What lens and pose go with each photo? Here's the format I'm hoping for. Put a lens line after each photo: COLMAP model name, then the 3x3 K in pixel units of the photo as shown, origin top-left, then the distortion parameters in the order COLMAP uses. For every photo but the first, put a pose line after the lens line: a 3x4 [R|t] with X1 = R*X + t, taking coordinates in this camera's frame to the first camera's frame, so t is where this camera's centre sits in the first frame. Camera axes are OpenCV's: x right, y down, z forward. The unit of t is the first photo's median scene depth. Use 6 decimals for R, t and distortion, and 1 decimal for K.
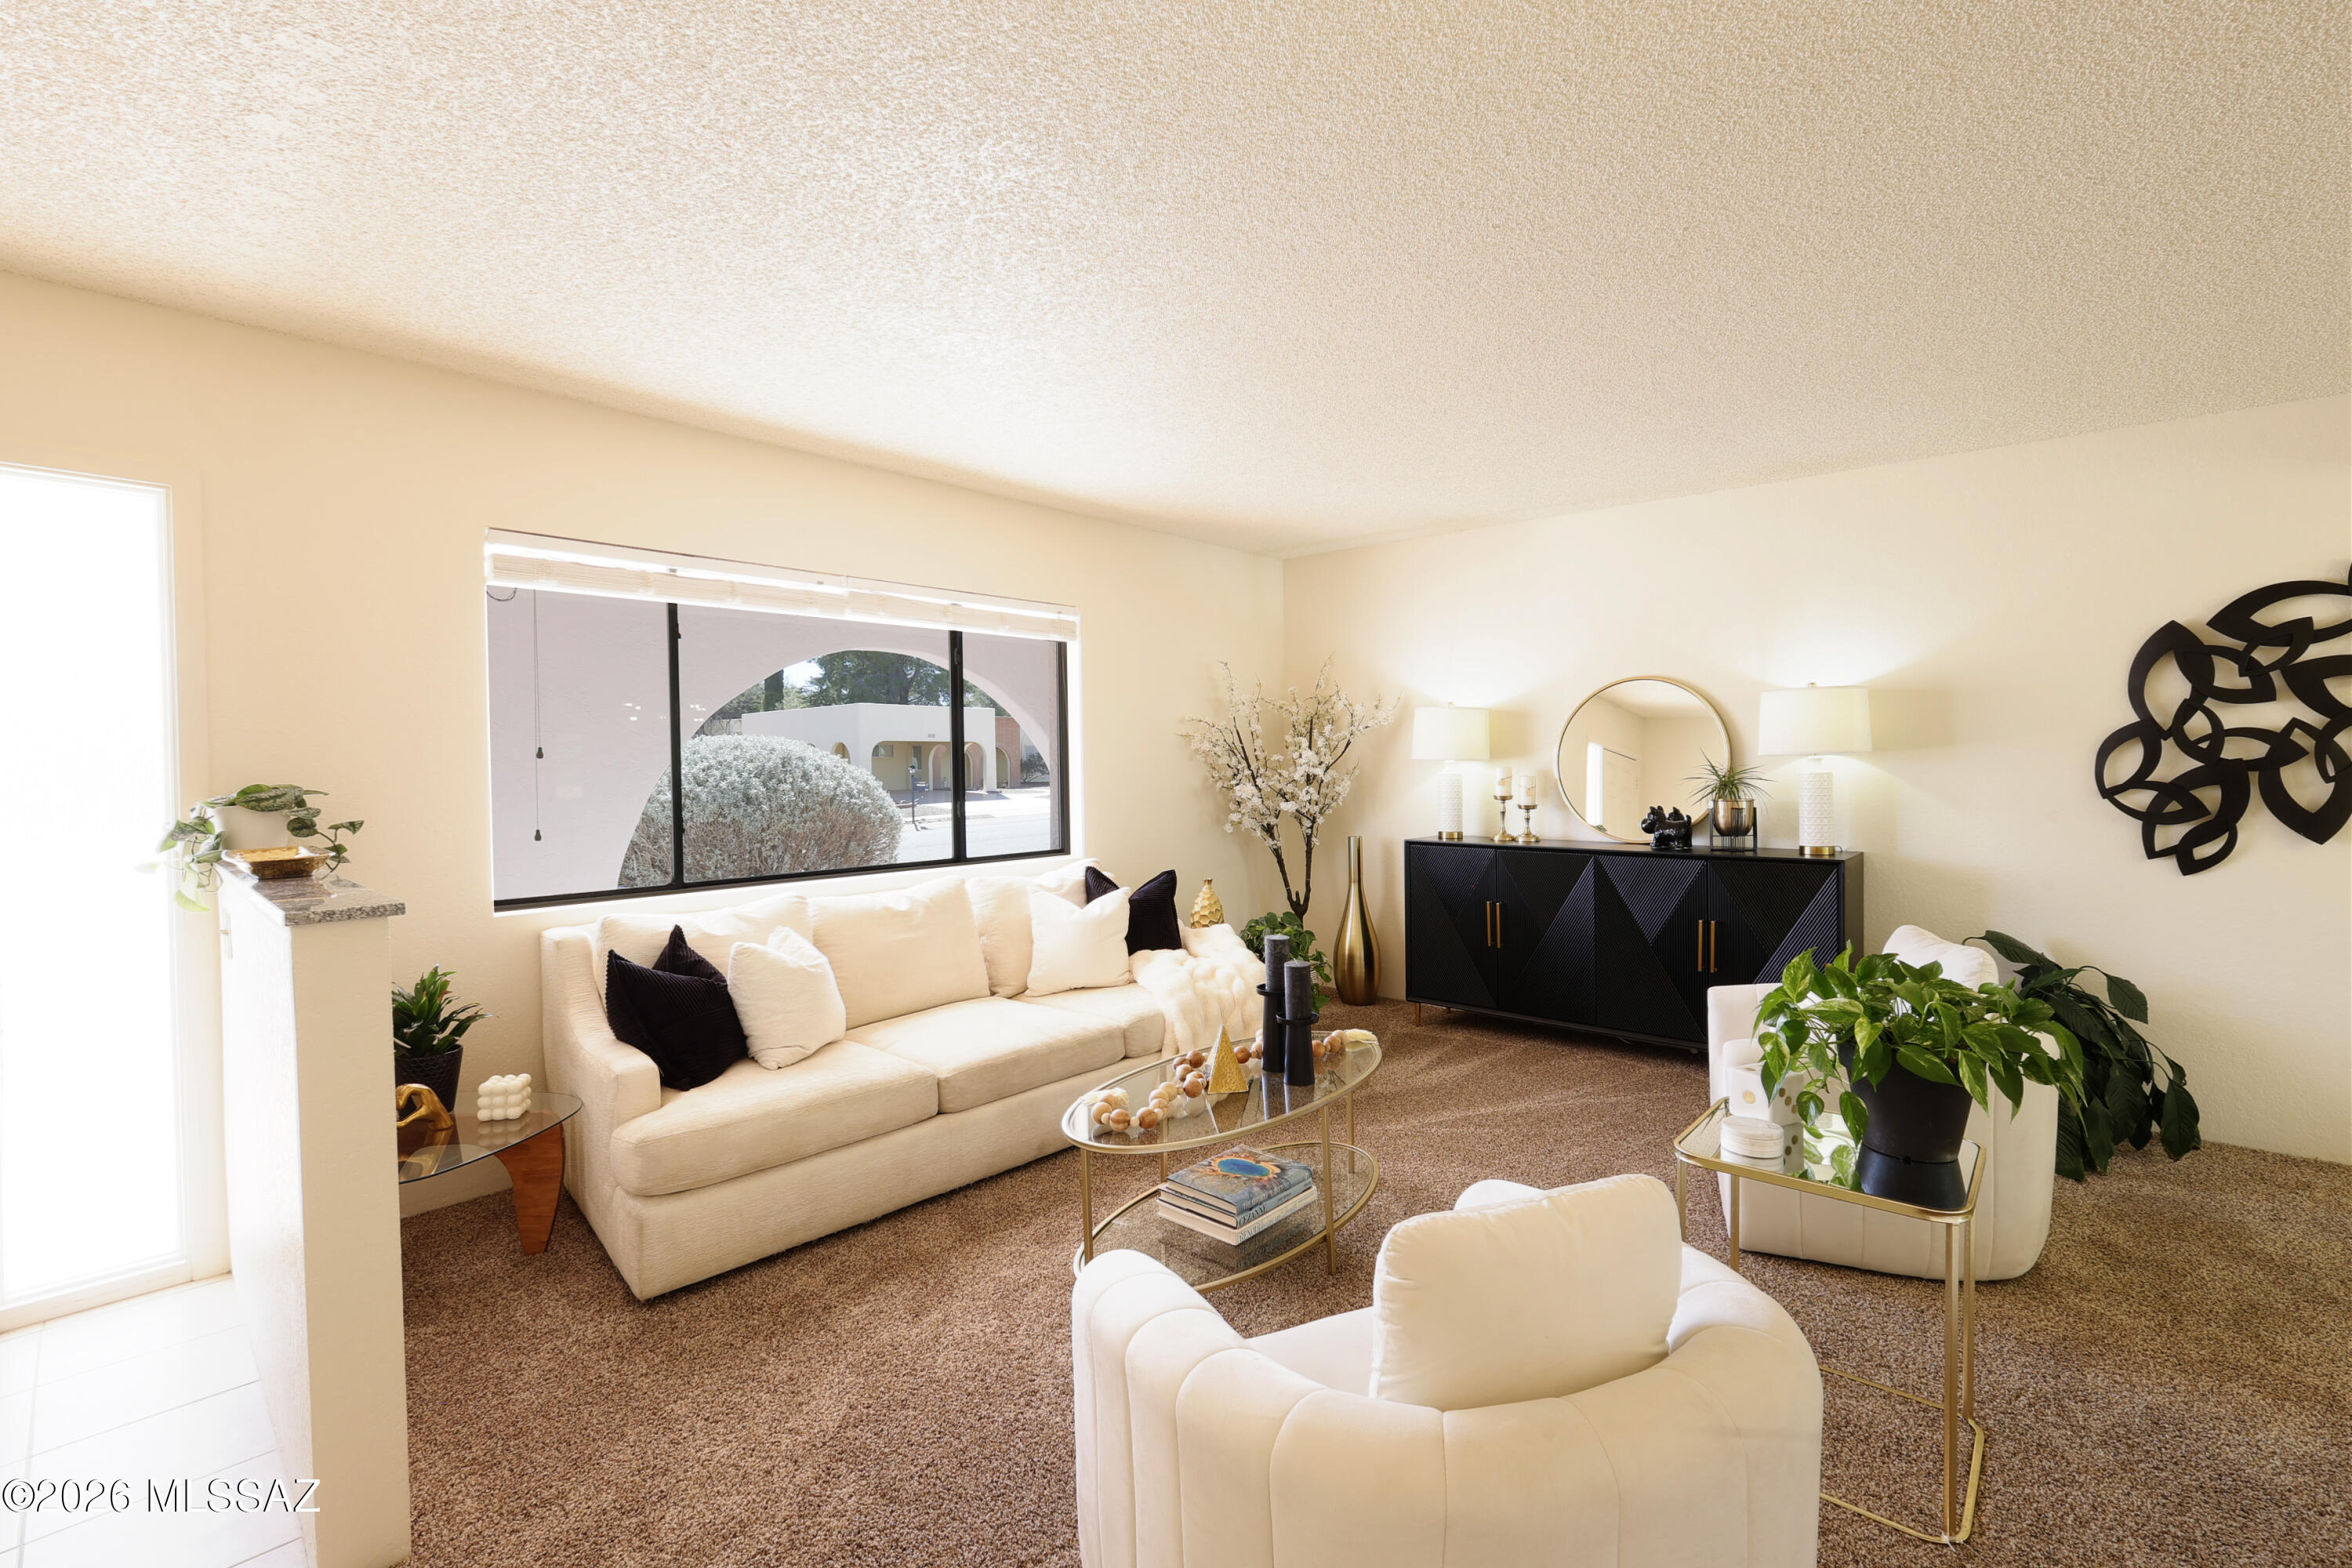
lens RADIAL K [[1031.3, 0, 1168.5], [0, 1031.3, 776.6], [0, 0, 1]] dist [0.010571, 0.000626]
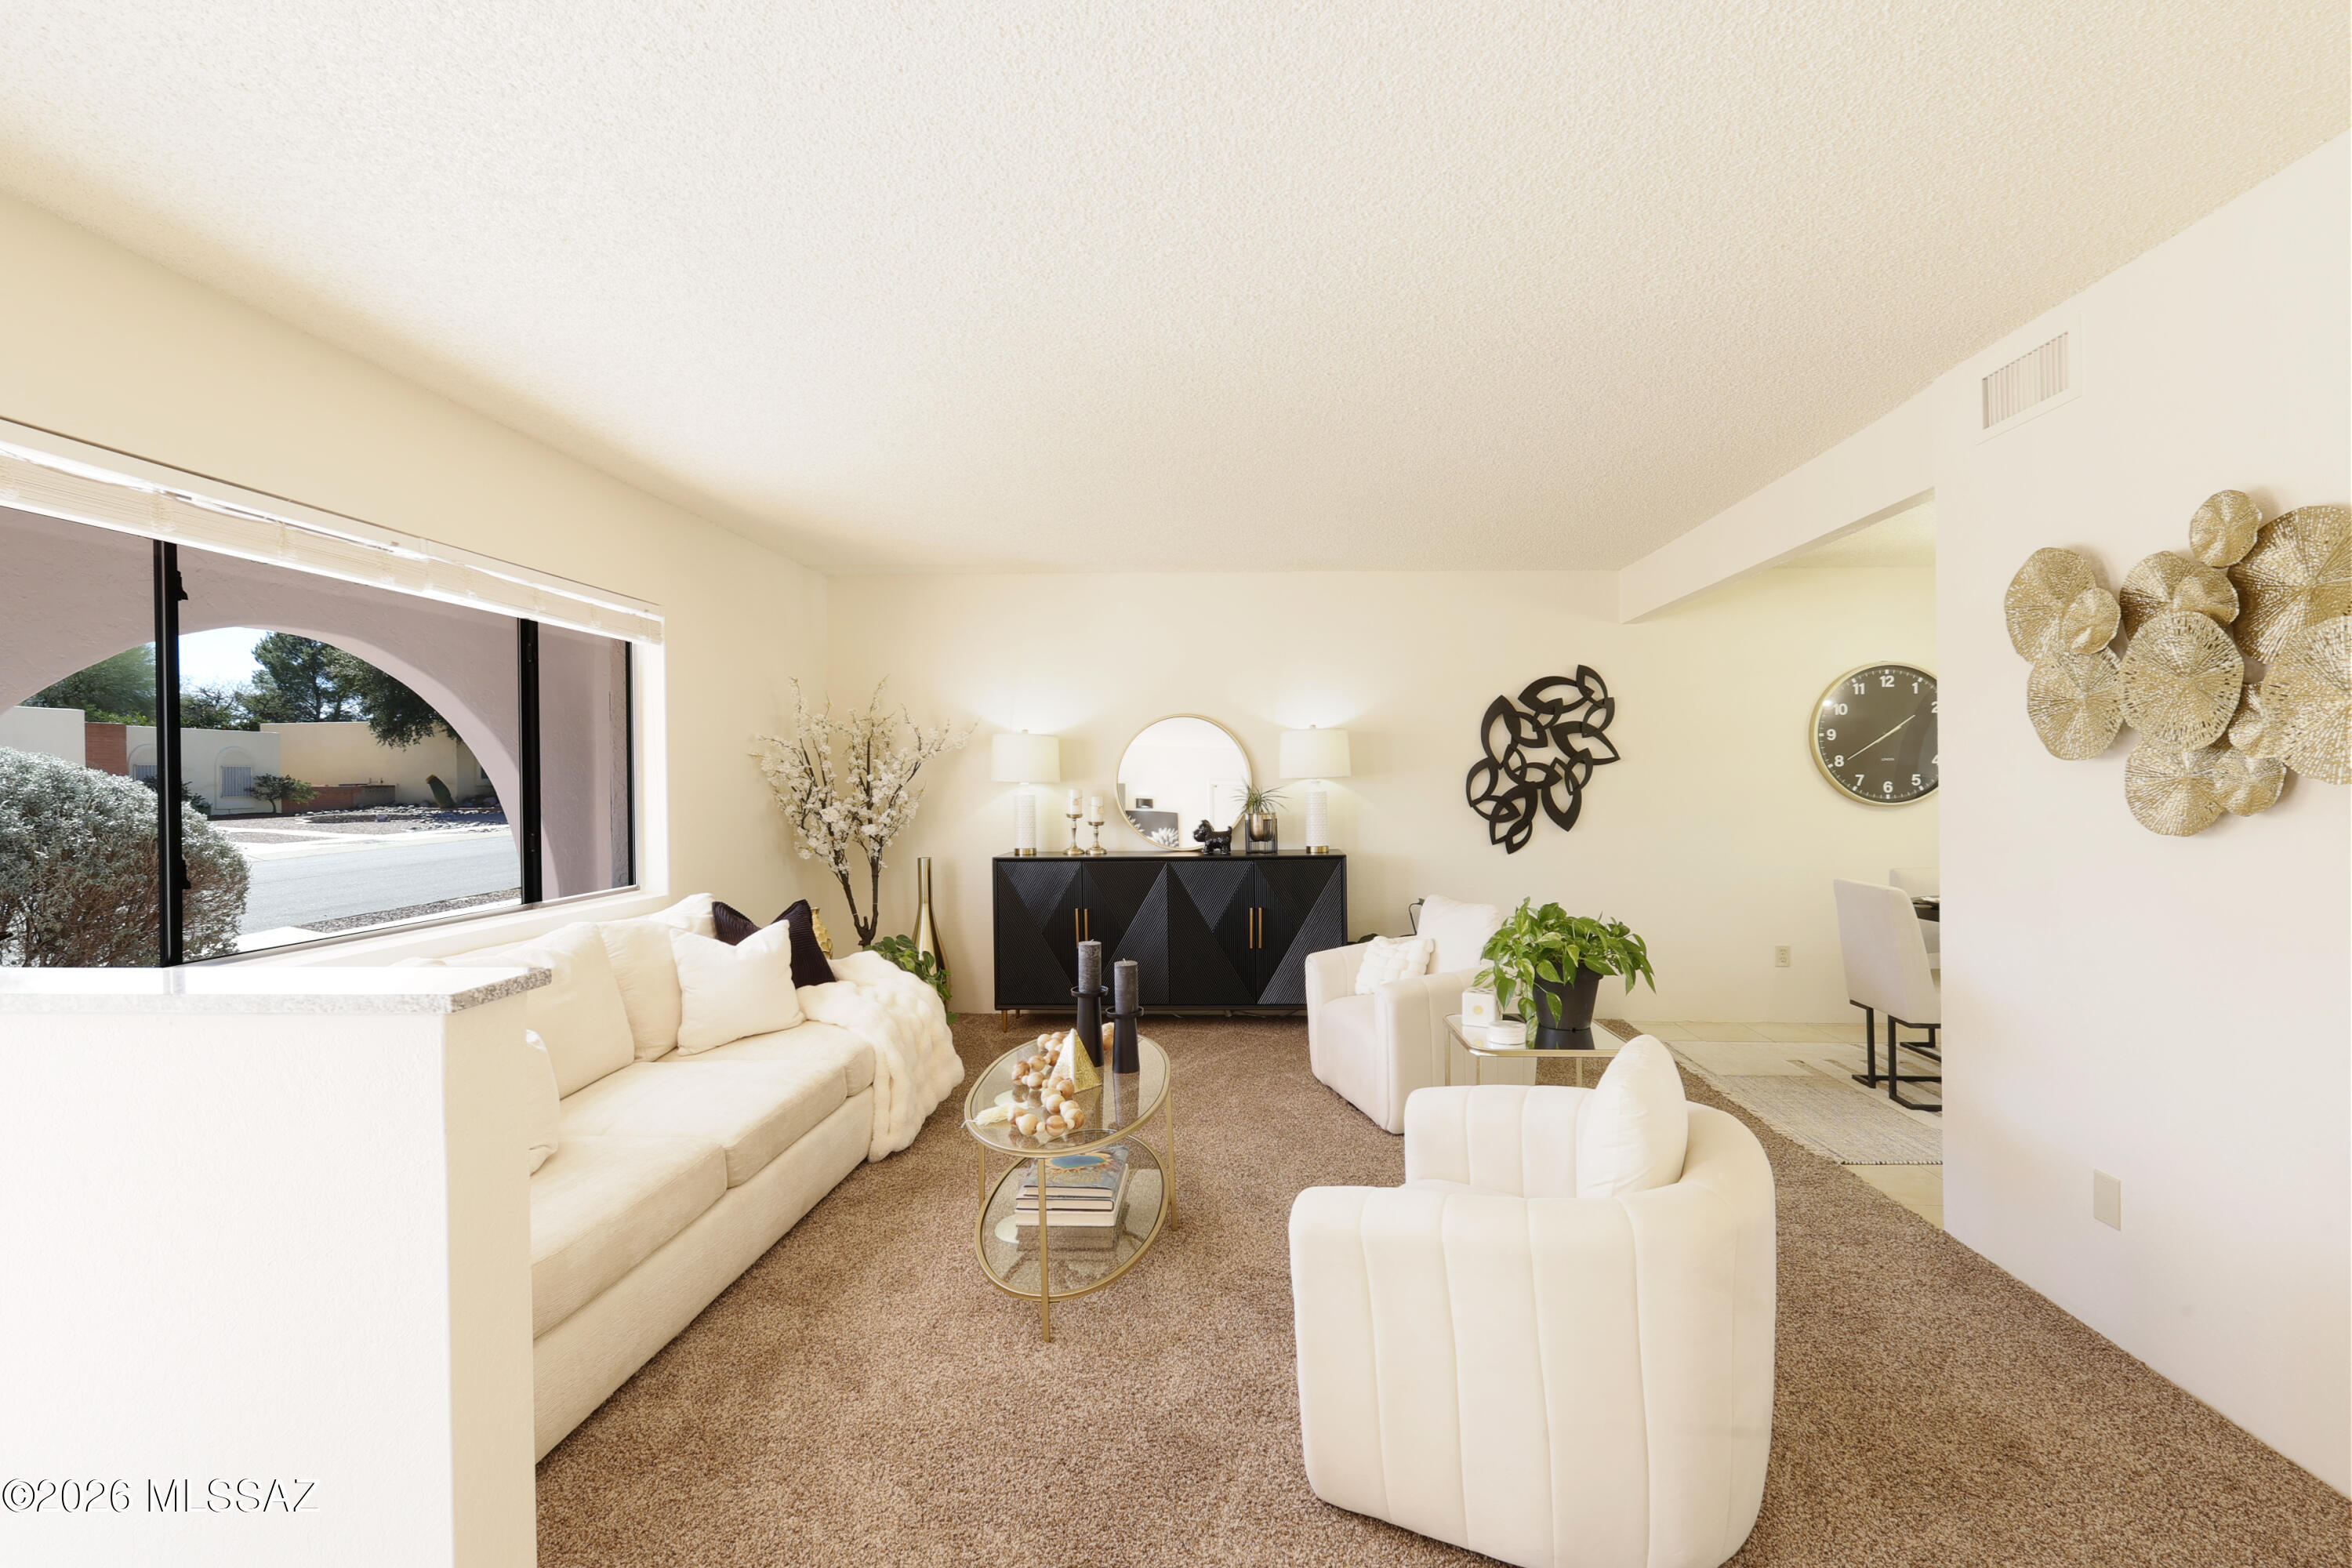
lens RADIAL K [[1031.3, 0, 1175.8], [0, 1031.3, 786.4], [0, 0, 1]] dist [0.010571, 0.000626]
pose [[0.780140, -0.001239, 0.625604, -0.392582], [0.010813, 0.999875, -0.011503, 0.003151], [-0.625512, 0.015738, 0.780056, 0.072391]]
